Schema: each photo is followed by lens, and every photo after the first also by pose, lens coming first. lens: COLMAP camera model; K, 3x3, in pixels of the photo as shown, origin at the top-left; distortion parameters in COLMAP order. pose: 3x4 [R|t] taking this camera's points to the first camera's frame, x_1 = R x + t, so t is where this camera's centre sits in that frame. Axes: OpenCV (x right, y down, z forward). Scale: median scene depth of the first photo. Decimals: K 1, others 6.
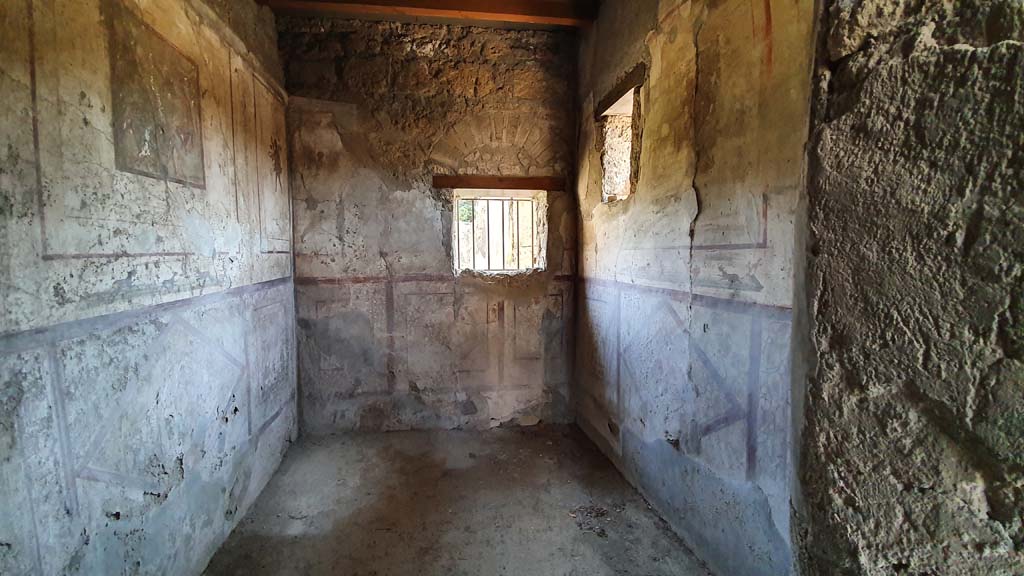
lens RADIAL K [[407.9, 0, 508.2], [0, 407.9, 284.9], [0, 0, 1]] dist [0.003962, -0.011265]
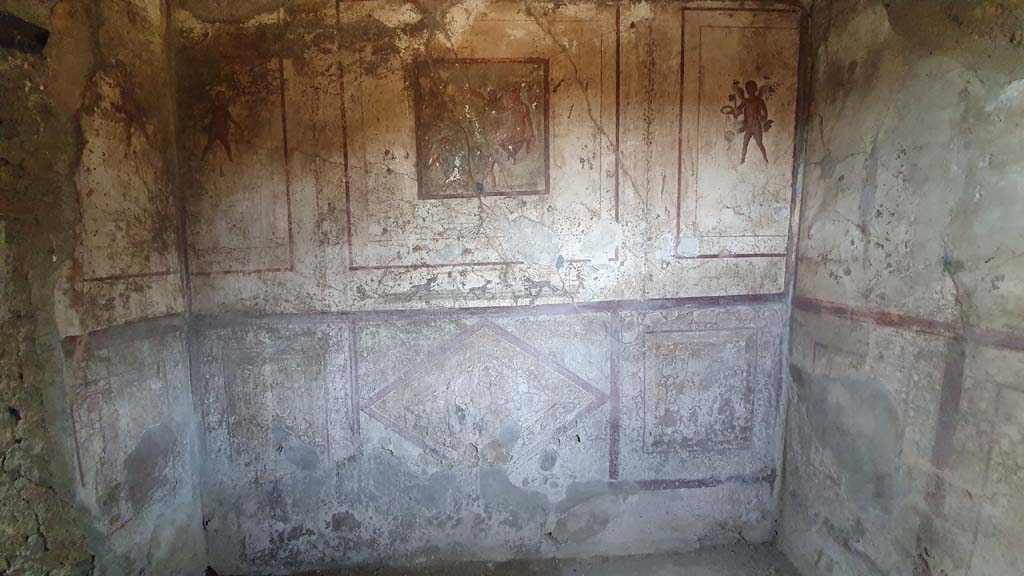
lens RADIAL K [[407.9, 0, 505.6], [0, 407.9, 284.8], [0, 0, 1]] dist [0.003962, -0.011265]
pose [[-0.138486, 0.099810, -0.985322, 0.133864], [-0.055727, 0.992547, 0.108374, -0.077039], [0.988795, 0.069917, -0.131892, 0.655374]]
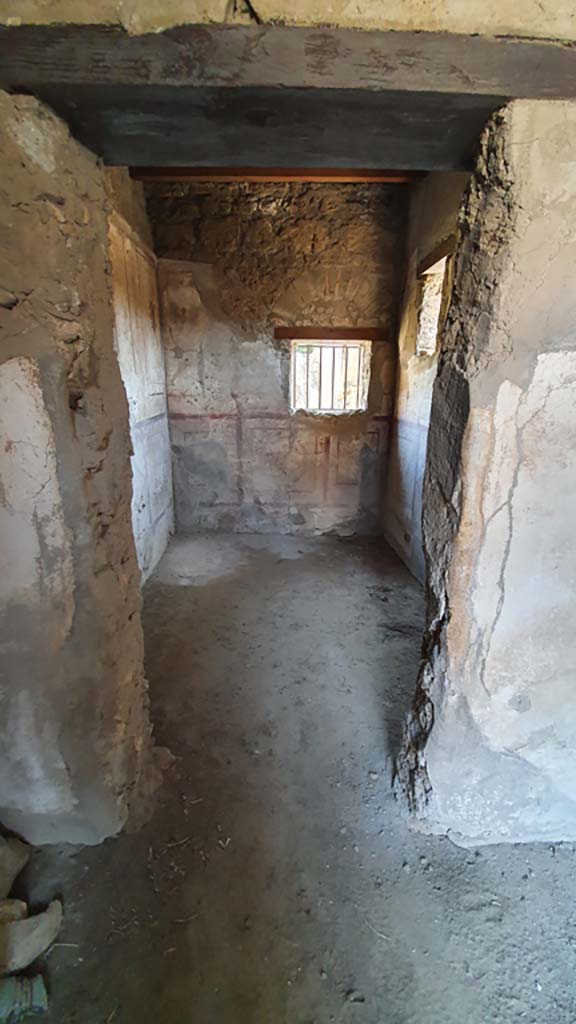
lens RADIAL K [[407.9, 0, 291.0], [0, 407.9, 506.6], [0, 0, 1]] dist [0.003962, -0.011265]
pose [[0.991328, 0.052526, -0.120455, 0.035401], [-0.024862, 0.975053, 0.220575, -0.024501], [0.129036, -0.215668, 0.967903, -0.268063]]
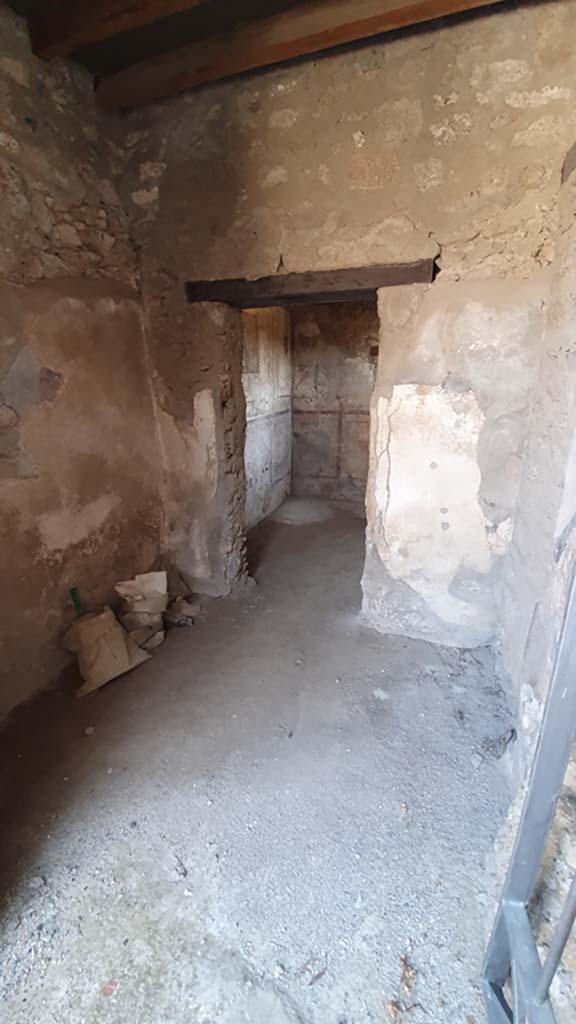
lens RADIAL K [[407.9, 0, 288.7], [0, 407.9, 507.1], [0, 0, 1]] dist [0.003962, -0.011265]
pose [[0.877342, 0.144386, -0.457628, 0.377039], [-0.035898, 0.970735, 0.237454, -0.028350], [0.478521, -0.191901, 0.856850, -0.684230]]
